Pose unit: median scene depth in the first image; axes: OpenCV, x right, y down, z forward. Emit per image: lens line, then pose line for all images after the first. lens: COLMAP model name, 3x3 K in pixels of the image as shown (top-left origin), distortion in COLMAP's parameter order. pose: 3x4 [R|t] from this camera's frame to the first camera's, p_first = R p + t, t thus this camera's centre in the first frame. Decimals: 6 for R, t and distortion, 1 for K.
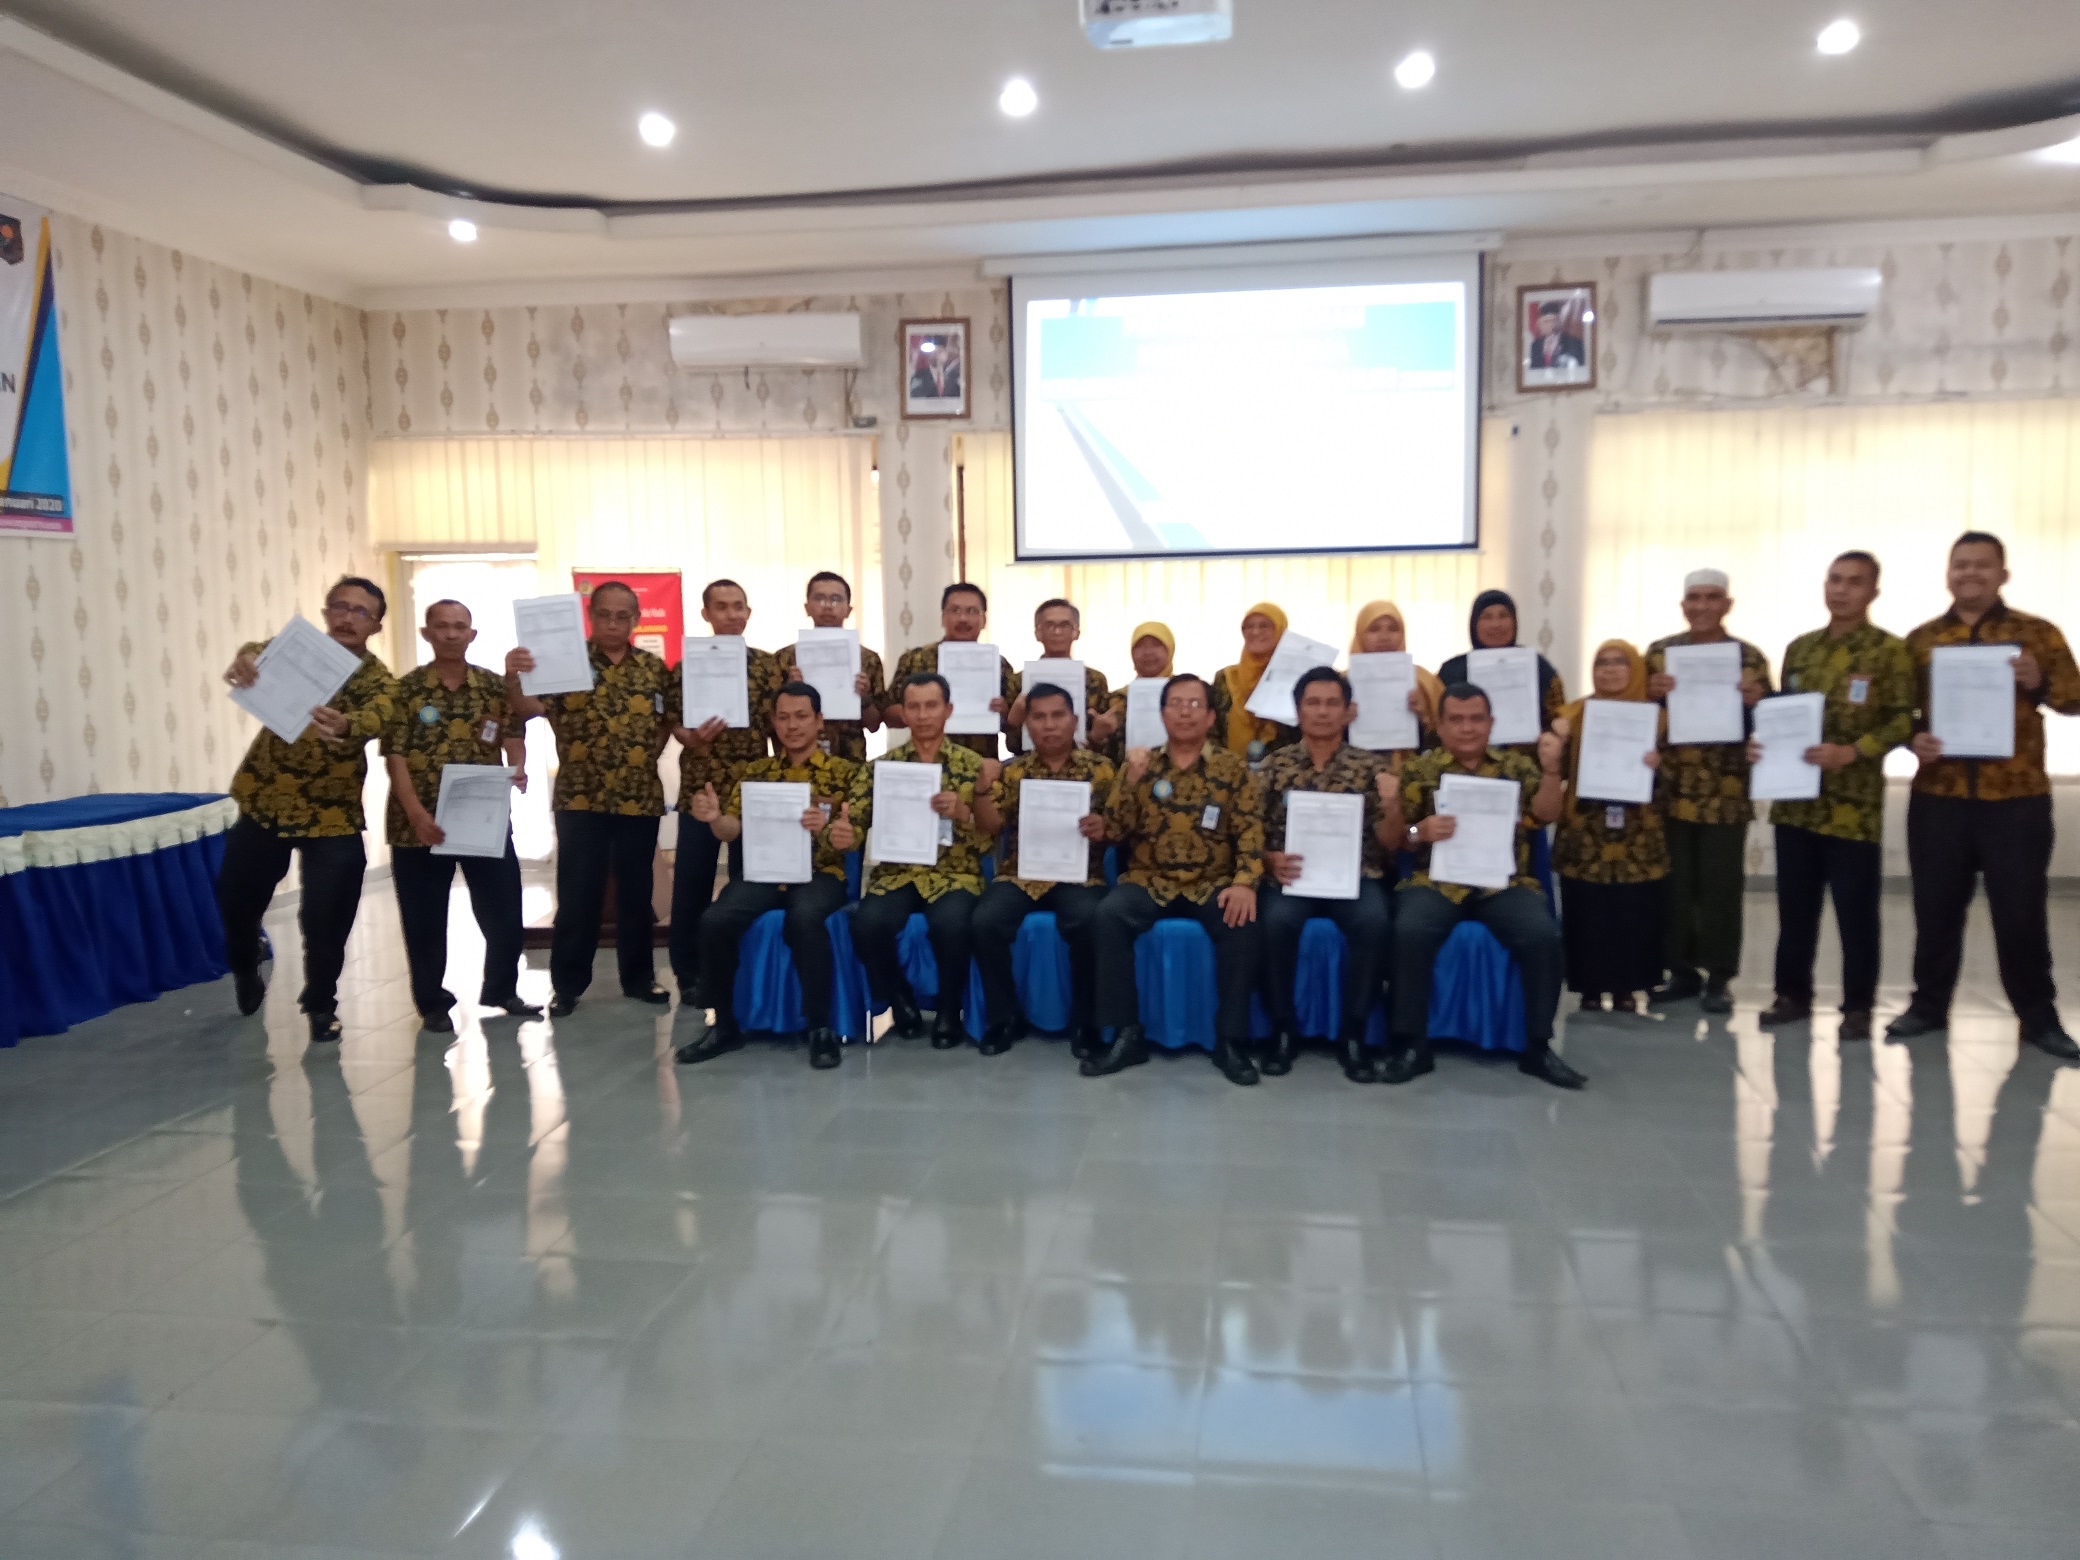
lens RADIAL K [[1653.3, 0, 1037.2], [0, 1653.3, 783.3], [0, 0, 1]] dist [0.108191, -0.185762]
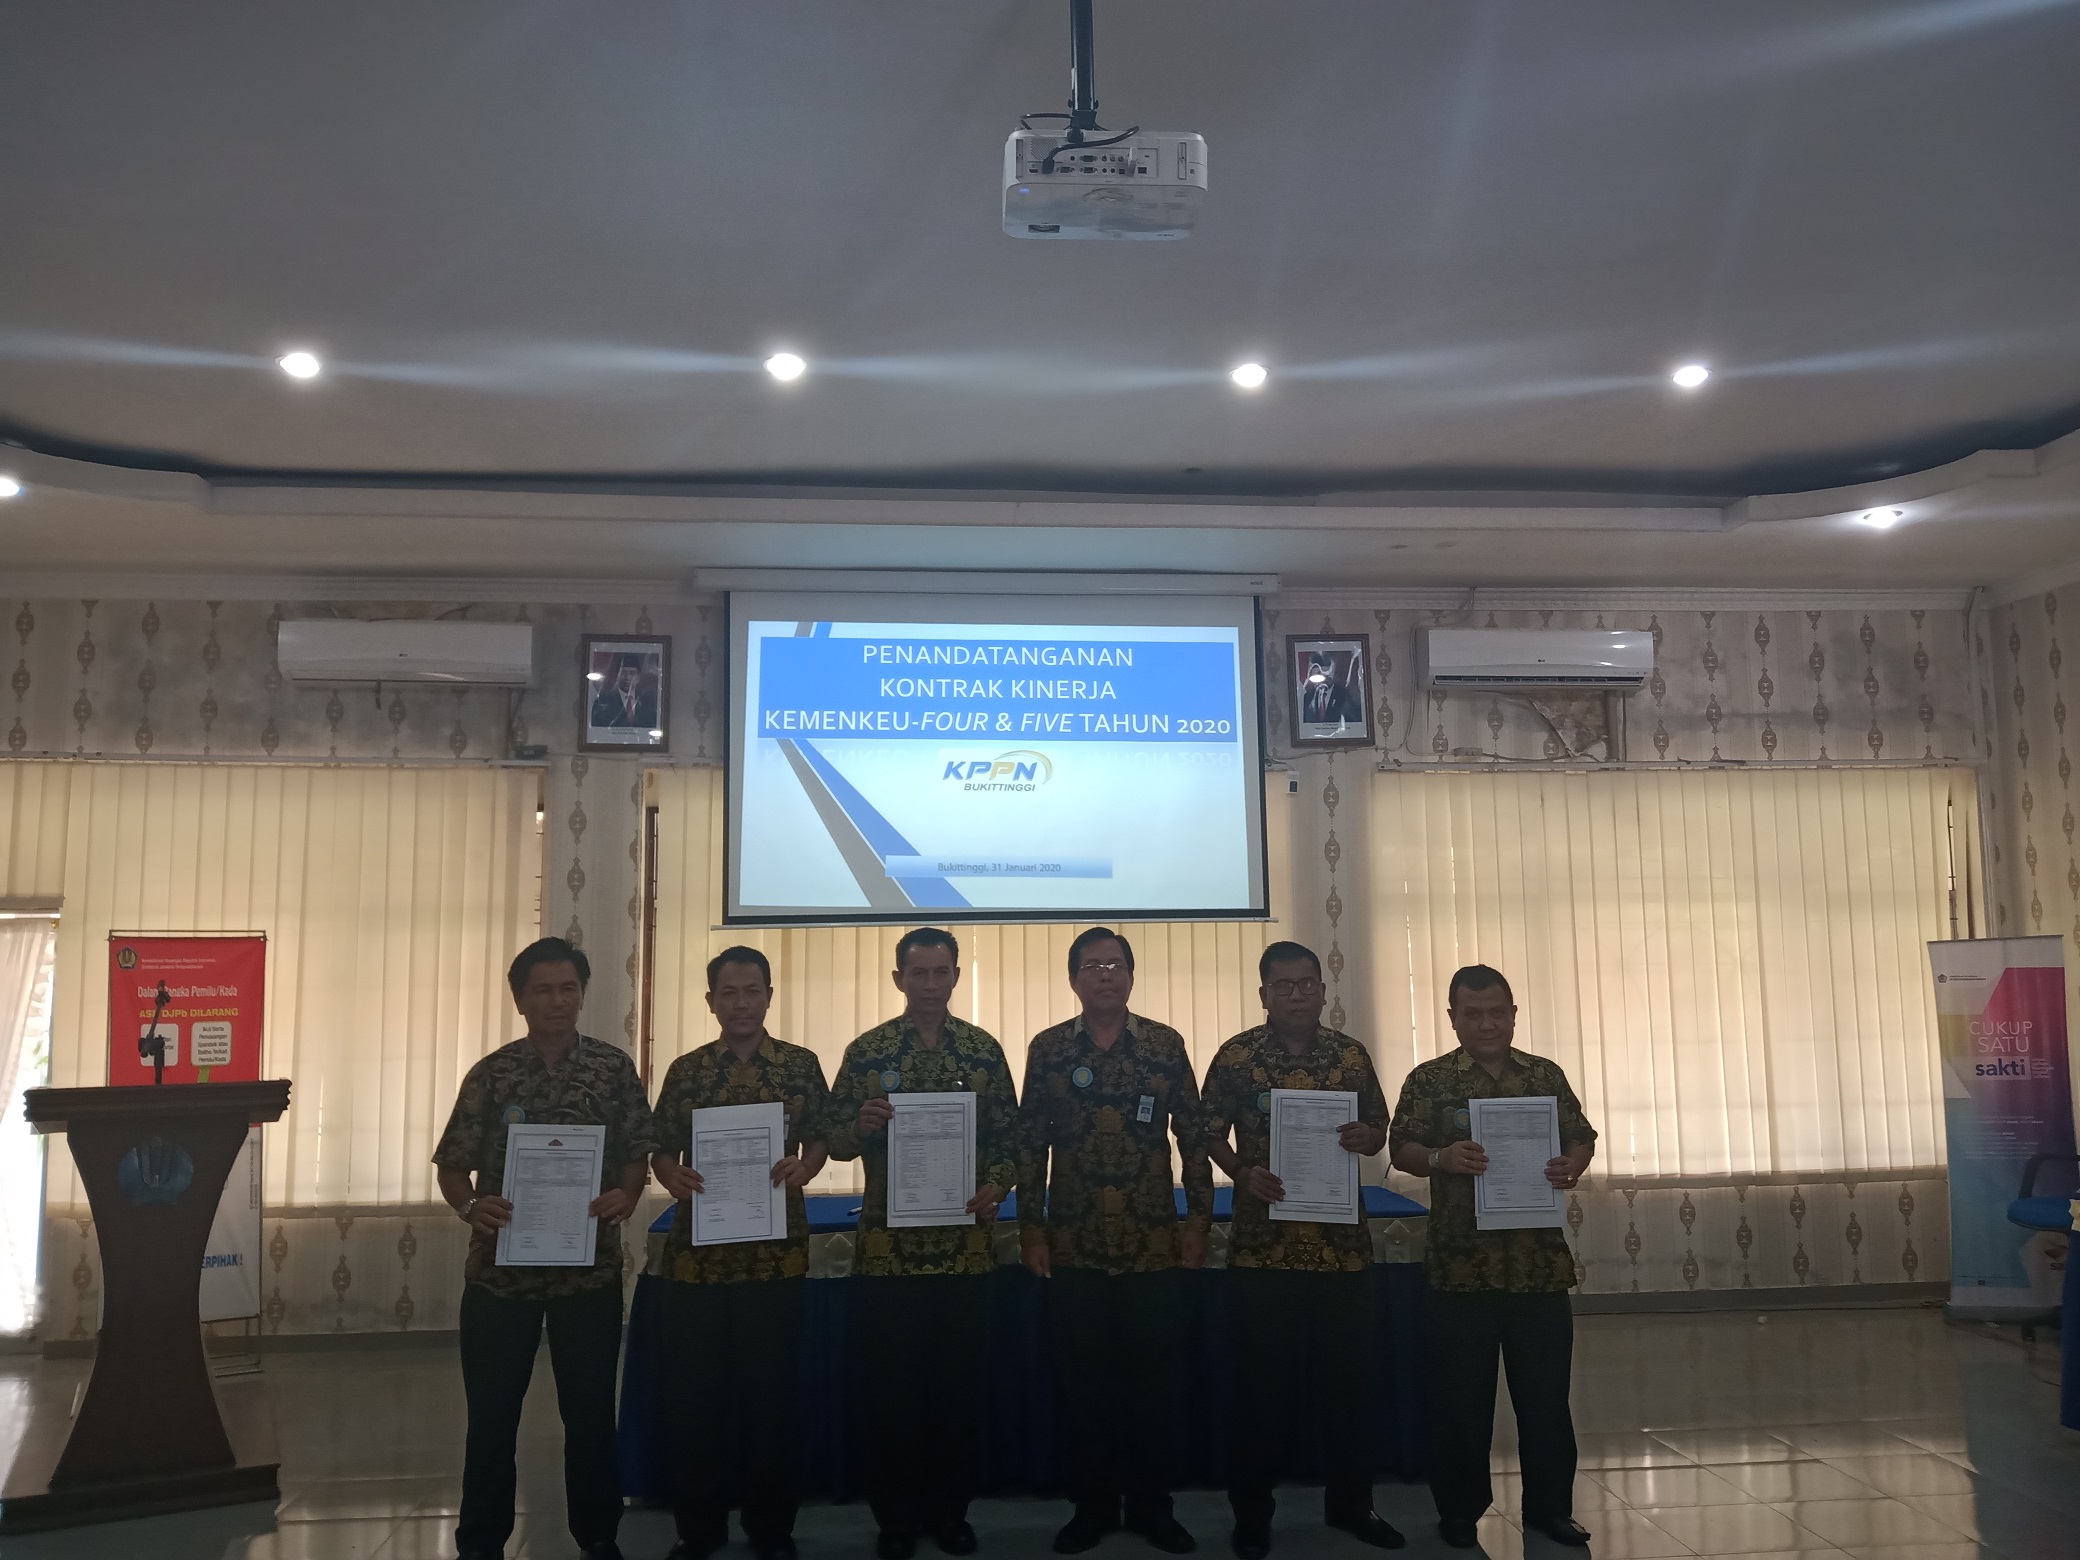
lens RADIAL K [[1653.3, 0, 1046.1], [0, 1653.3, 772.1], [0, 0, 1]] dist [0.108191, -0.185762]
pose [[0.971315, 0.030825, 0.235790, -0.052221], [0.022414, 0.975280, -0.219833, -0.024324], [-0.236738, 0.218812, 0.946613, 0.176853]]
